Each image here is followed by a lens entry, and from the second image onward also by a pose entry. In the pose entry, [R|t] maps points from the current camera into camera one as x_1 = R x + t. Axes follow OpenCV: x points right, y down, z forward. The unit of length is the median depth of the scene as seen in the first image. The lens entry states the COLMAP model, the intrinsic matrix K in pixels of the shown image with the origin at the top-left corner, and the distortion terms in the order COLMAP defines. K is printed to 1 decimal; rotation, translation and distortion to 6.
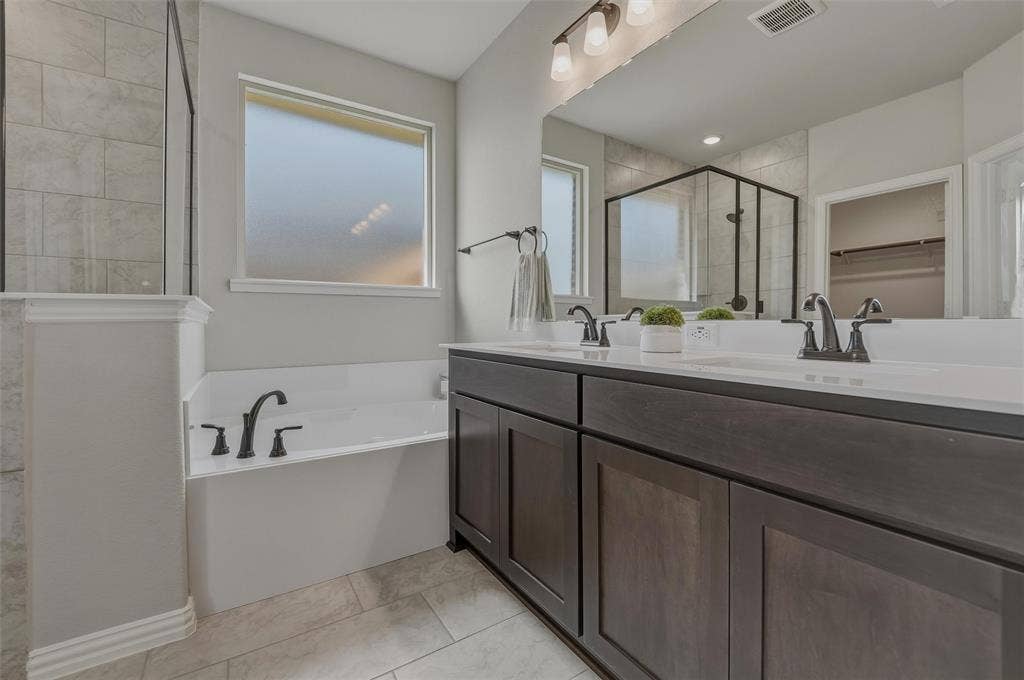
lens RADIAL K [[424.3, 0, 514.5], [0, 424.3, 329.7], [0, 0, 1]] dist [-0.010716, -0.000390]
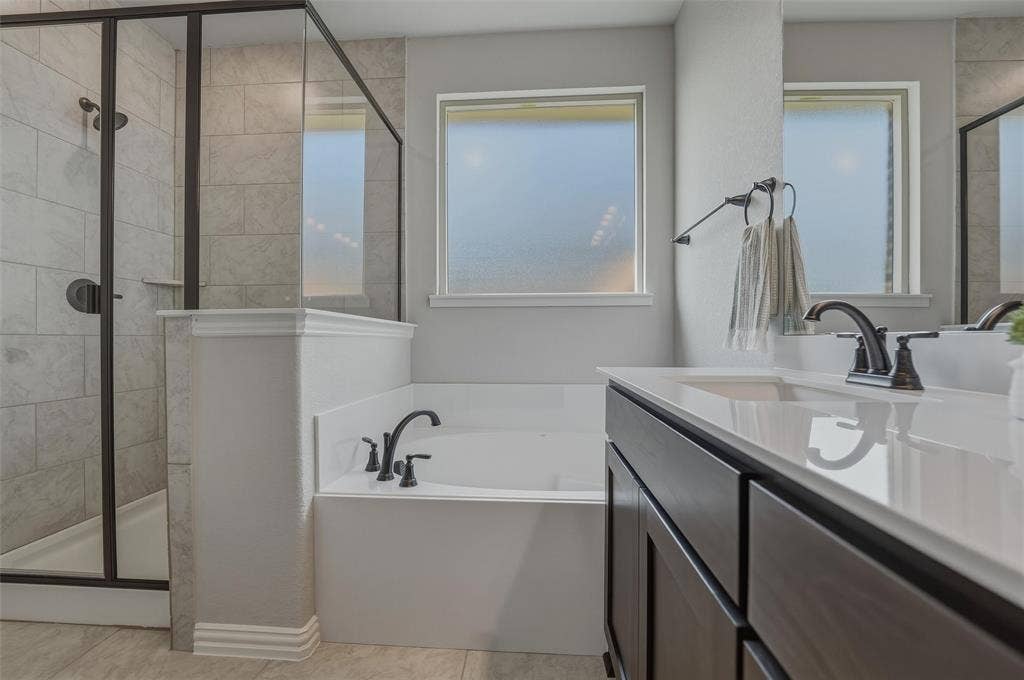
lens RADIAL K [[424.3, 0, 506.6], [0, 424.3, 339.4], [0, 0, 1]] dist [-0.010716, -0.000390]
pose [[0.799438, 0.002368, -0.600744, 0.111436], [-0.011045, 0.999881, -0.010758, -0.002611], [0.600647, 0.015235, 0.799369, 0.306248]]
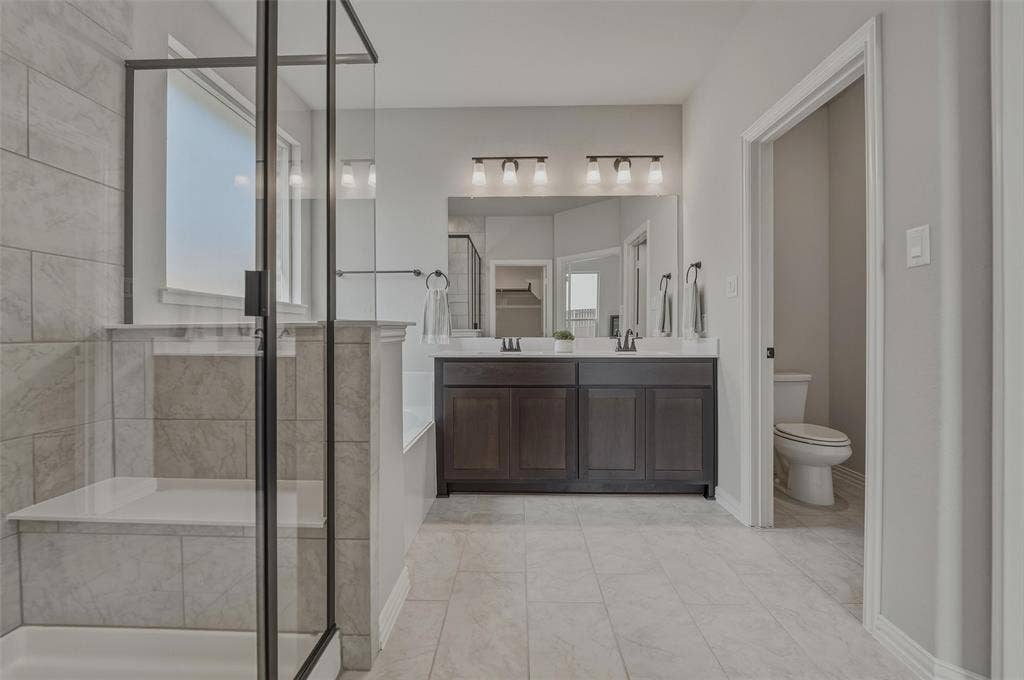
lens RADIAL K [[424.3, 0, 508.5], [0, 424.3, 335.4], [0, 0, 1]] dist [-0.010716, -0.000390]
pose [[0.574996, -0.003441, 0.818149, -1.030856], [0.011141, 0.999931, -0.003624, -0.019035], [-0.818080, 0.011199, 0.574995, -0.008492]]
